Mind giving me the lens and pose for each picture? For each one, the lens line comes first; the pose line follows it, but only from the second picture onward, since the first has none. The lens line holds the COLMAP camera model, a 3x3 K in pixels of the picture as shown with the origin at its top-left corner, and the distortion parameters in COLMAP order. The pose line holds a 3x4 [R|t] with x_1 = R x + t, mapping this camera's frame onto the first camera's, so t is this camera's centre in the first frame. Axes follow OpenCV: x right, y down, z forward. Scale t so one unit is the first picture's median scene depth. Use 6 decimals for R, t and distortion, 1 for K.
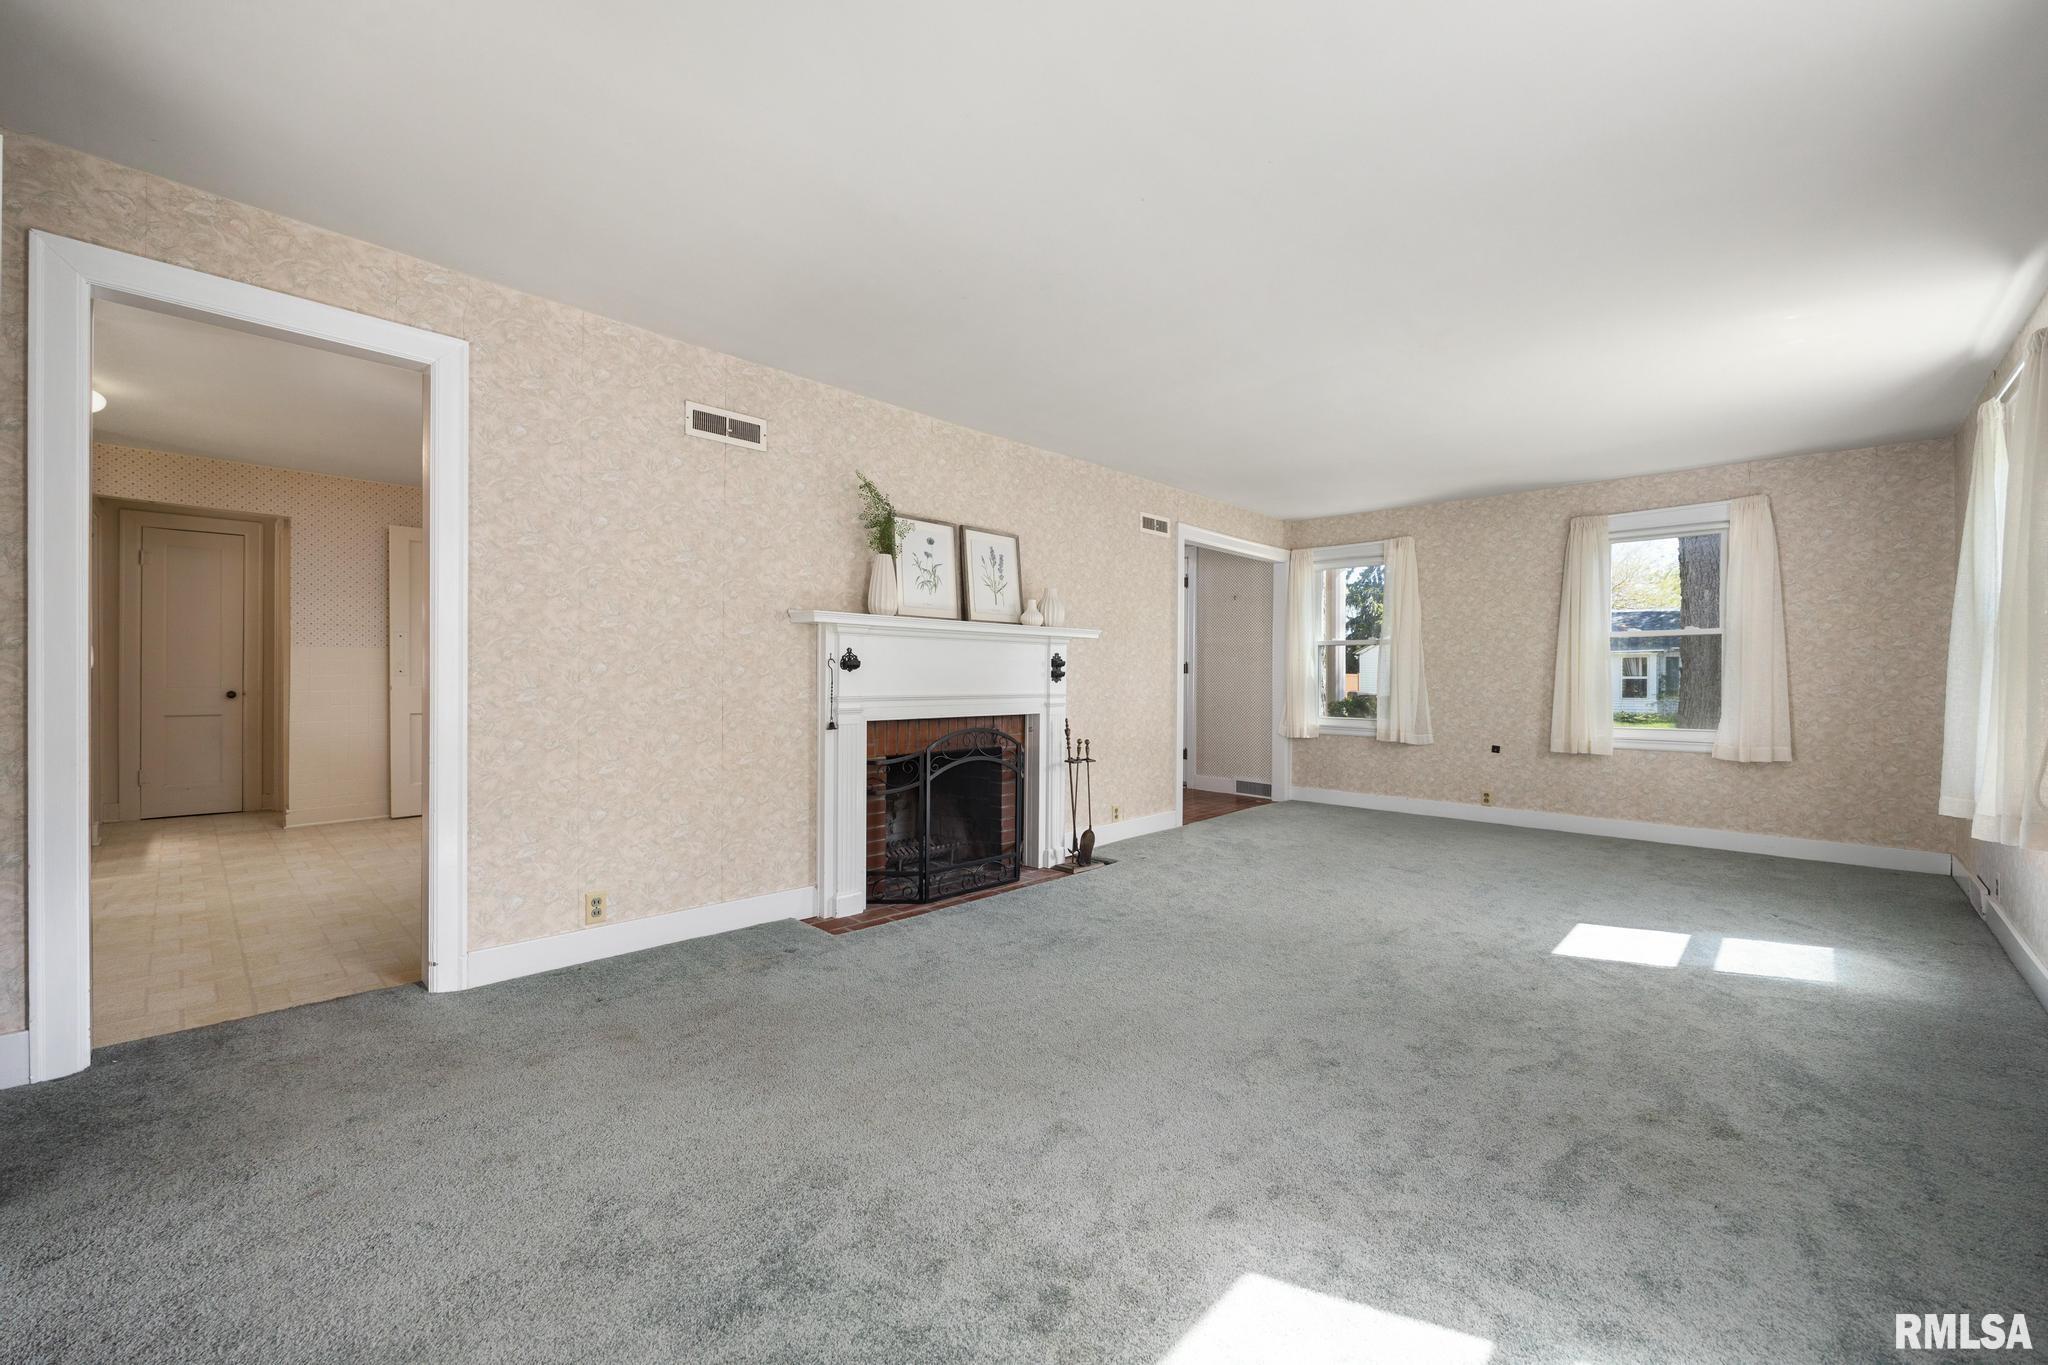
lens RADIAL K [[865.3, 0, 1046.6], [0, 865.3, 676.0], [0, 0, 1]] dist [0.010316, -0.000006]
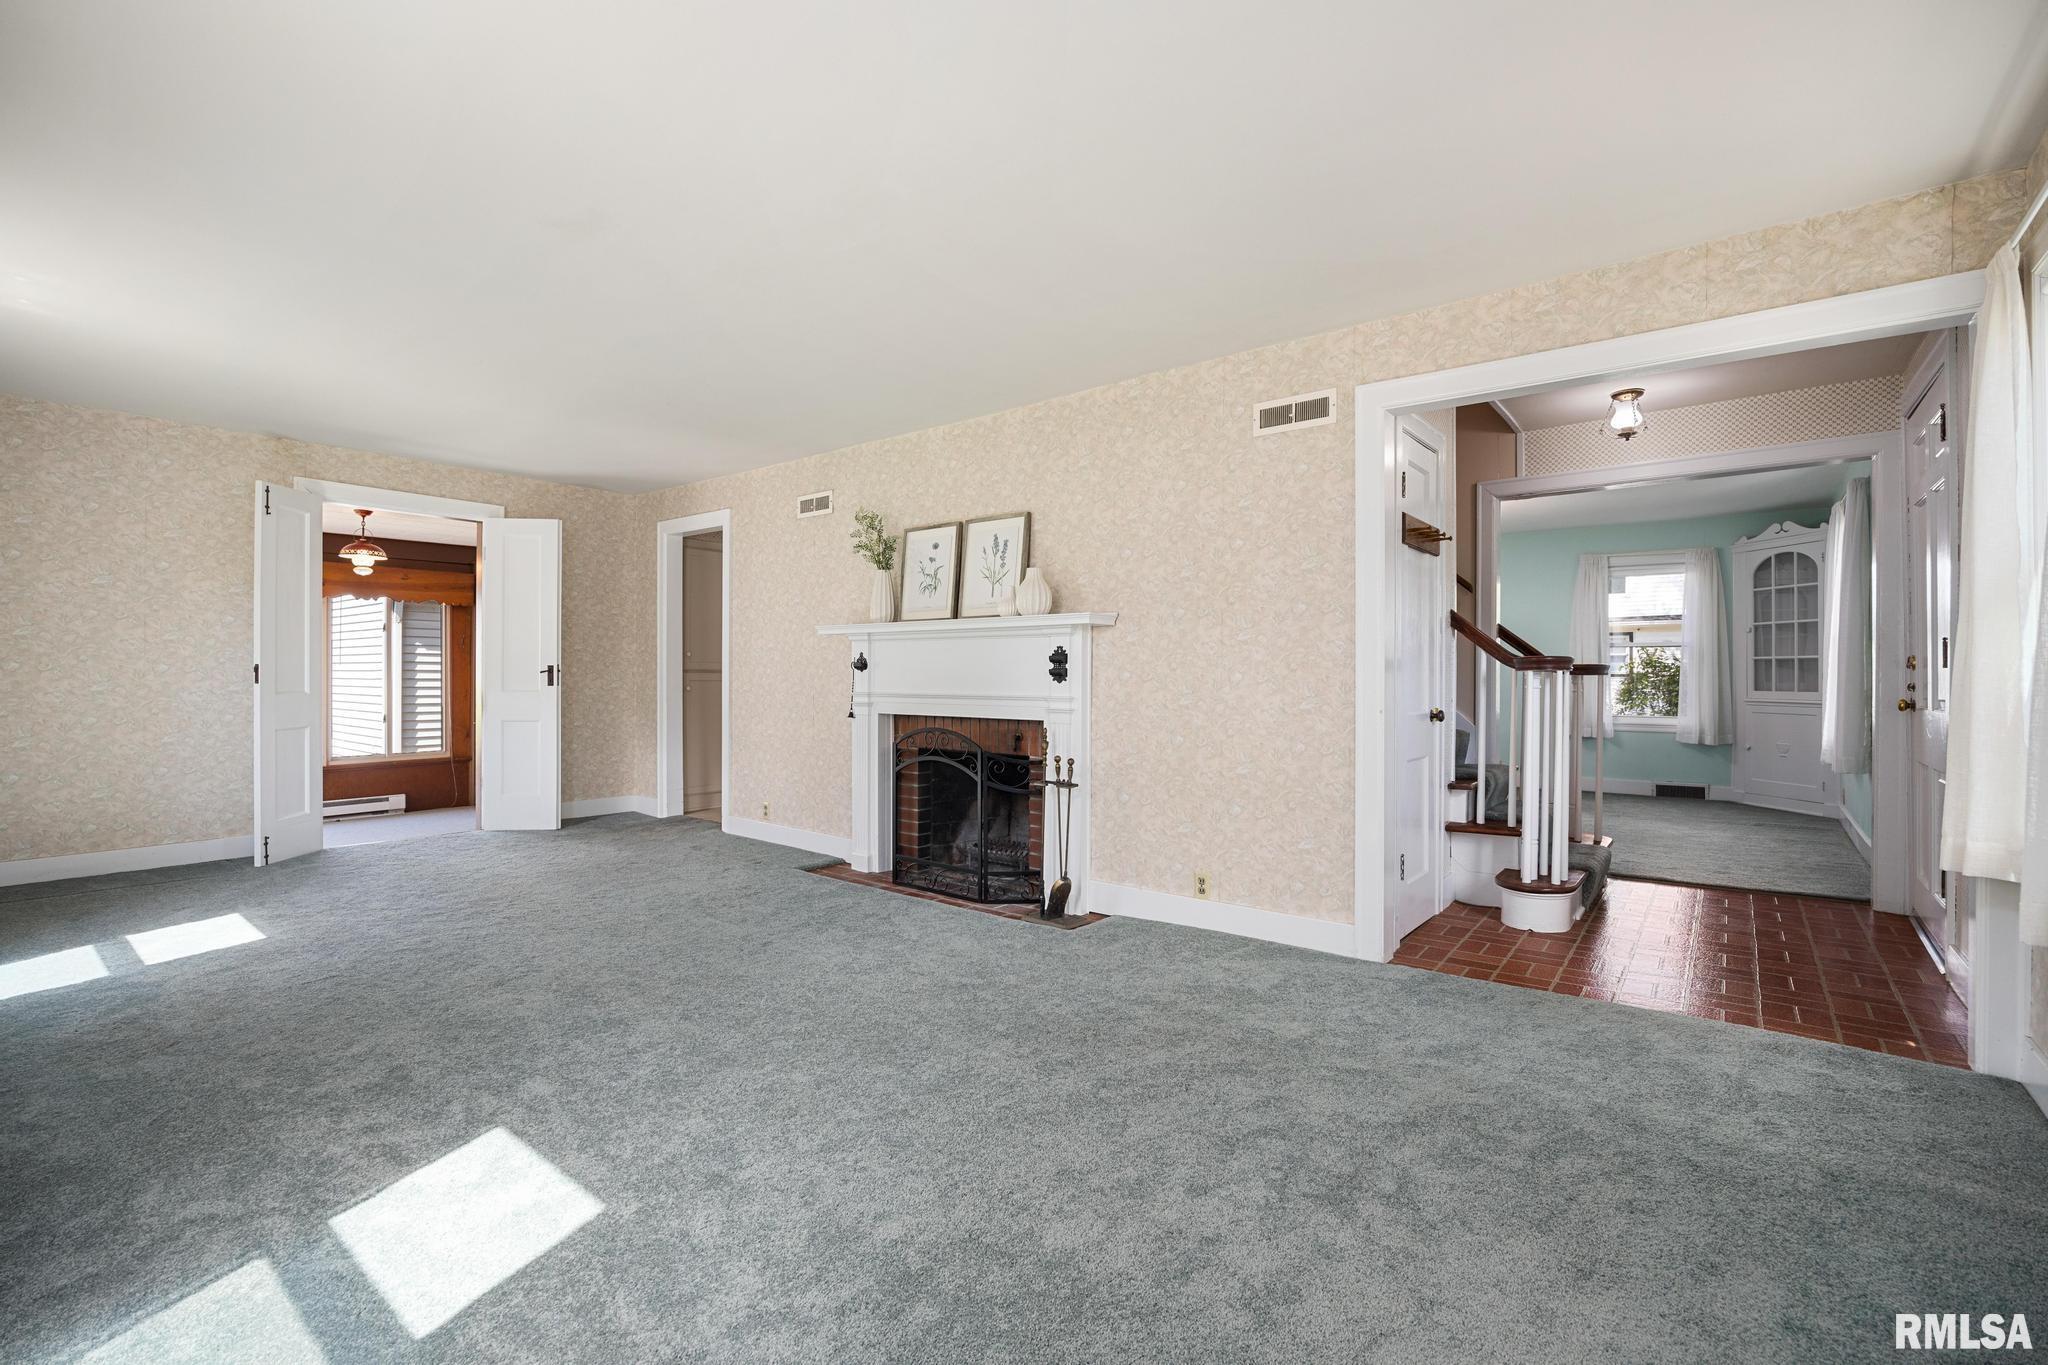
lens RADIAL K [[924.8, 0, 1012.1], [0, 924.8, 678.3], [0, 0, 1]] dist [-0.021488, -0.000238]
pose [[0.029729, -0.004313, -0.999549, 0.972924], [-0.004761, 0.999979, -0.004456, 0.008035], [0.999547, 0.004892, 0.029708, 1.053121]]
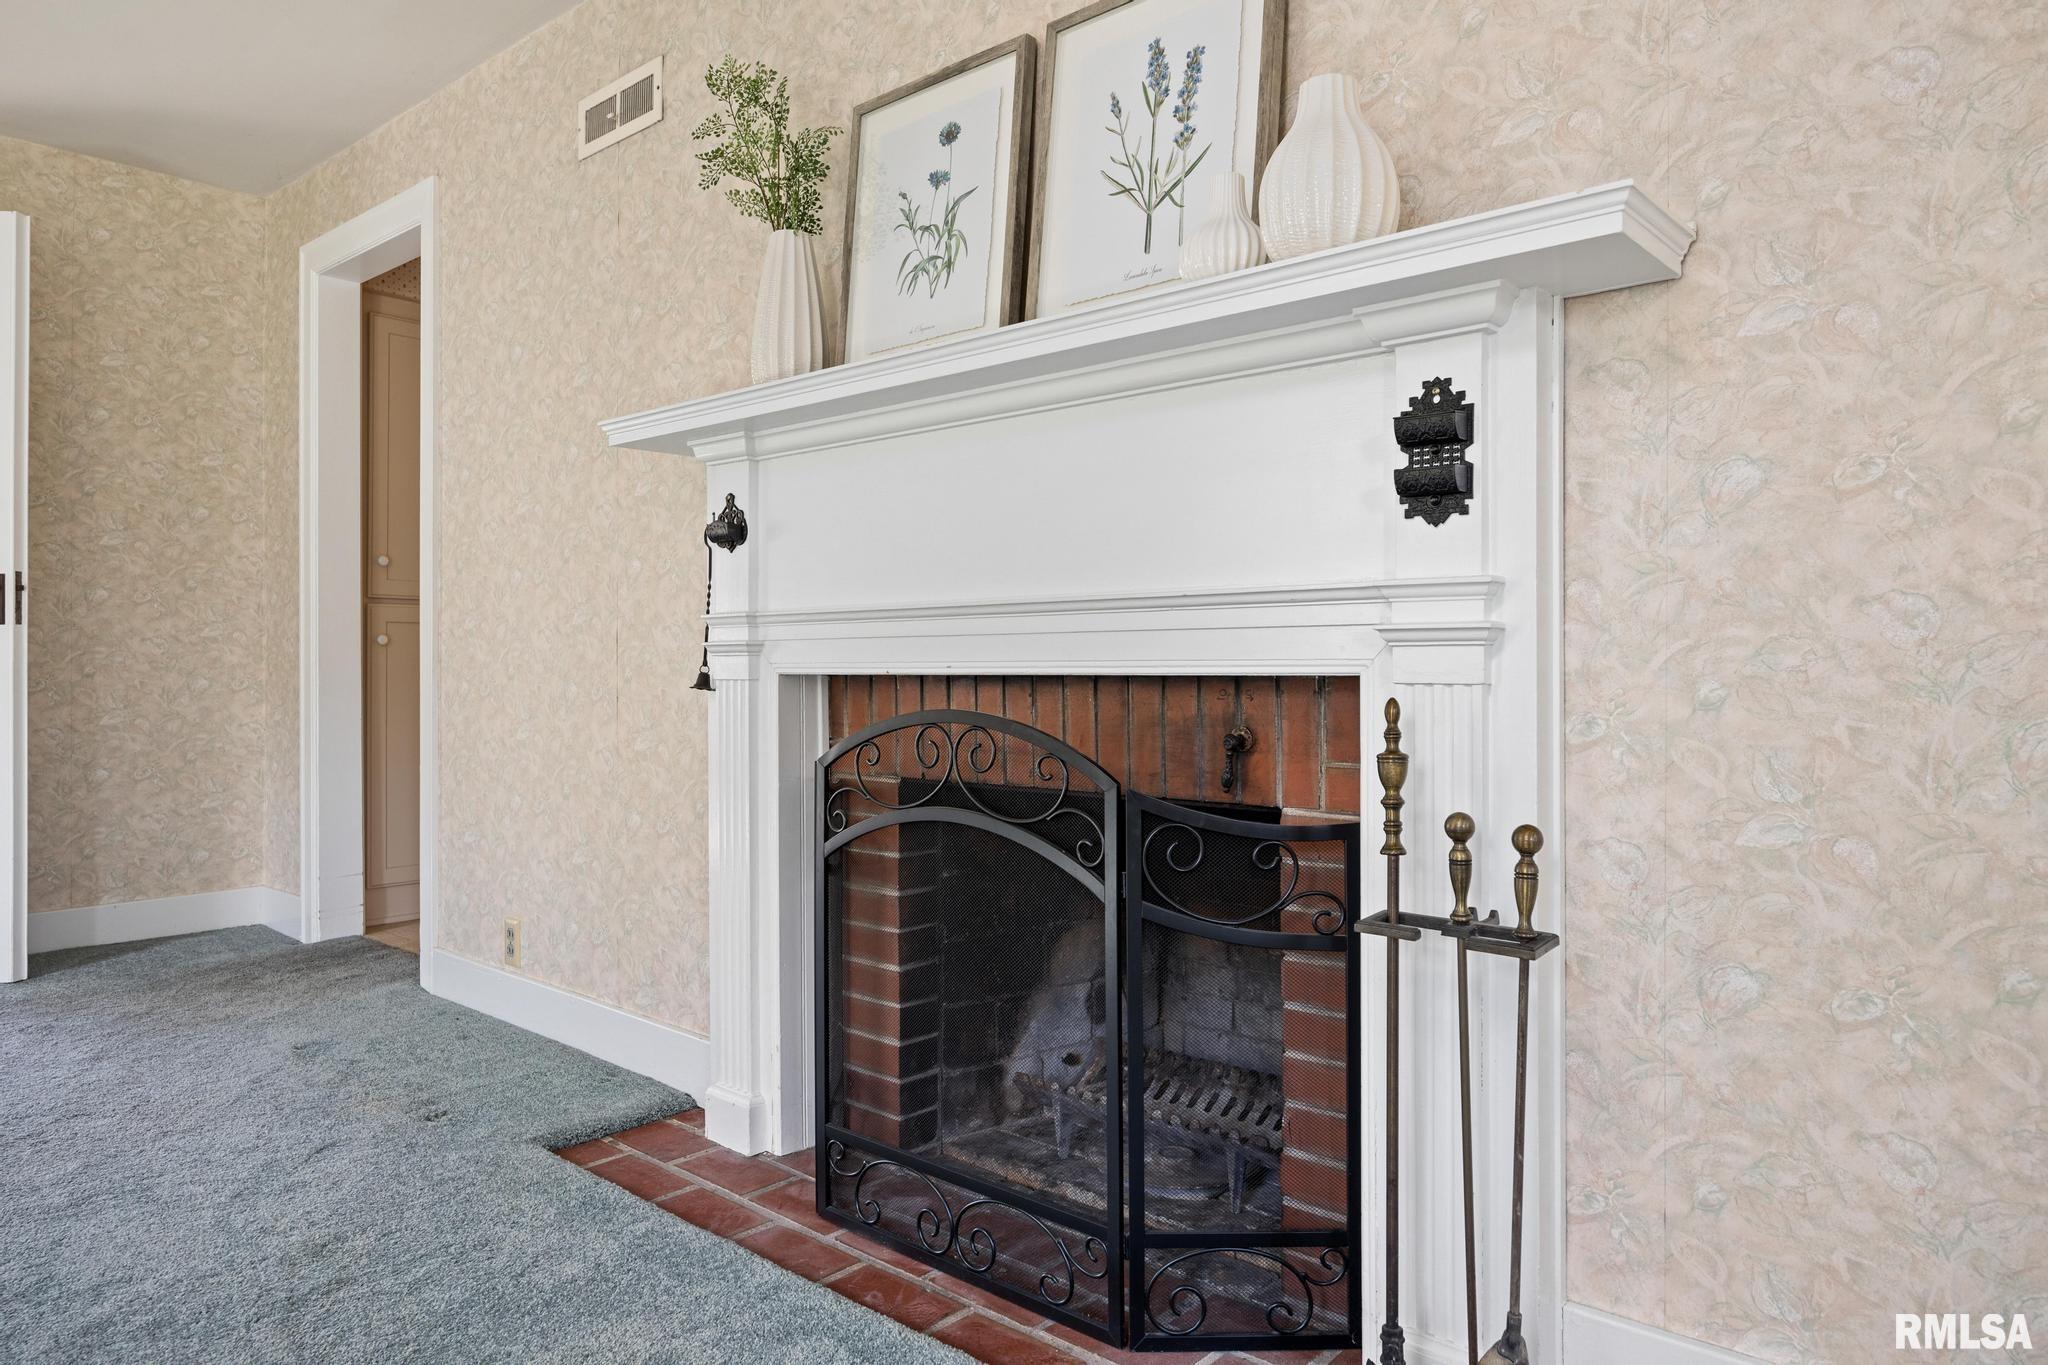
lens RADIAL K [[1345.5, 0, 1021.9], [0, 1345.5, 661.1], [0, 0, 1]] dist [0.000520, -0.034712]
pose [[-0.001422, -0.012095, -0.999926, 0.368286], [-0.000623, 0.999927, -0.012094, 0.048998], [0.999999, 0.000606, -0.001430, 1.021831]]
